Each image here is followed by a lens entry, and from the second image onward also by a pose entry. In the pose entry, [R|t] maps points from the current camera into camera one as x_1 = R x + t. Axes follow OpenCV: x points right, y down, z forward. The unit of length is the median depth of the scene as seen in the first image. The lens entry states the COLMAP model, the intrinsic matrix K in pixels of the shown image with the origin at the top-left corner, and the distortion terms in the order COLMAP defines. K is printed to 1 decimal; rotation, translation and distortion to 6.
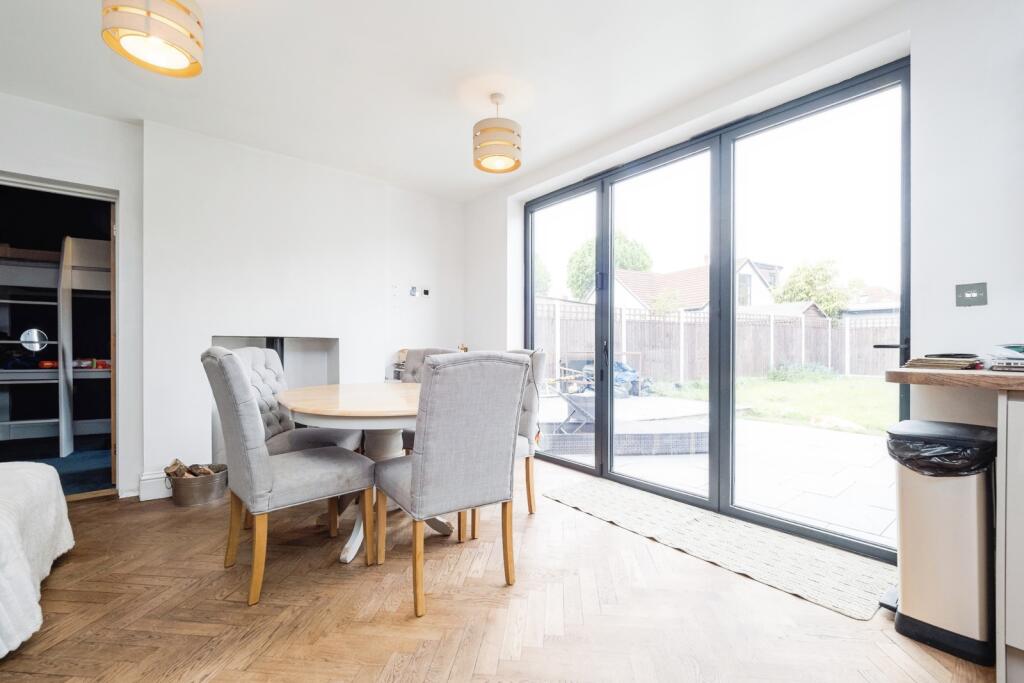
lens RADIAL K [[444.5, 0, 509.4], [0, 444.5, 349.8], [0, 0, 1]] dist [-0.000151, -0.000009]
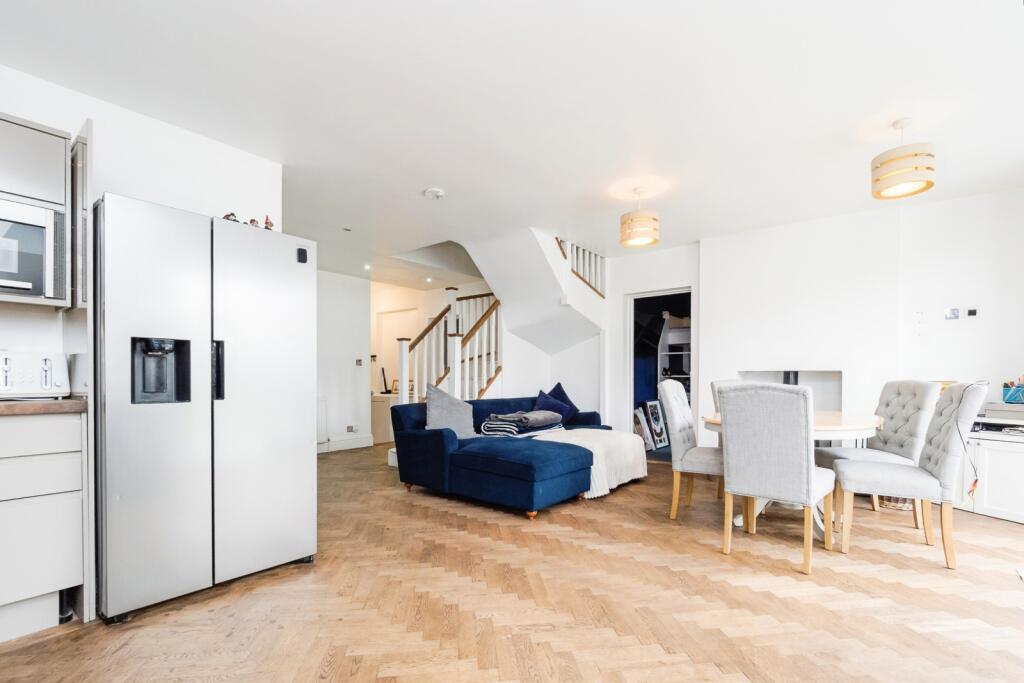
lens RADIAL K [[444.5, 0, 509.4], [0, 444.5, 349.8], [0, 0, 1]] dist [-0.000151, -0.000009]
pose [[0.232326, -0.063036, -0.970593, 0.597202], [-0.003084, 0.997845, -0.065544, -0.003895], [0.972633, 0.018221, 0.231631, -0.051979]]
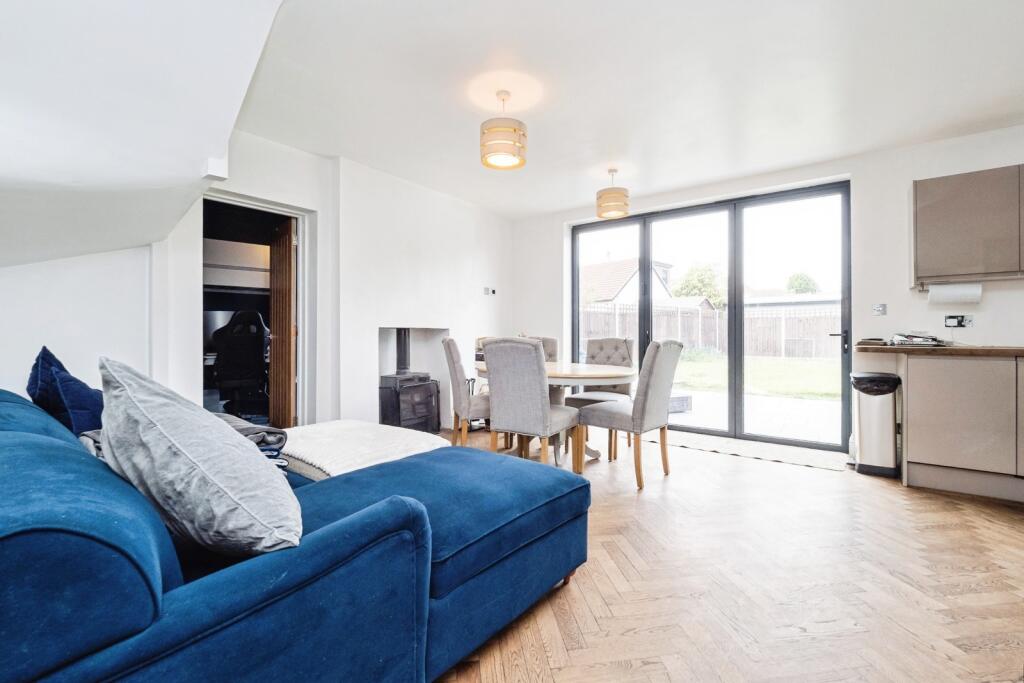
lens RADIAL K [[446.2, 0, 510.1], [0, 446.2, 336.2], [0, 0, 1]] dist [-0.000701, -0.000119]
pose [[0.971402, -0.004631, 0.237397, -0.634836], [0.004753, 0.999989, 0.000058, -0.005708], [-0.237395, 0.001072, 0.971413, -0.337604]]
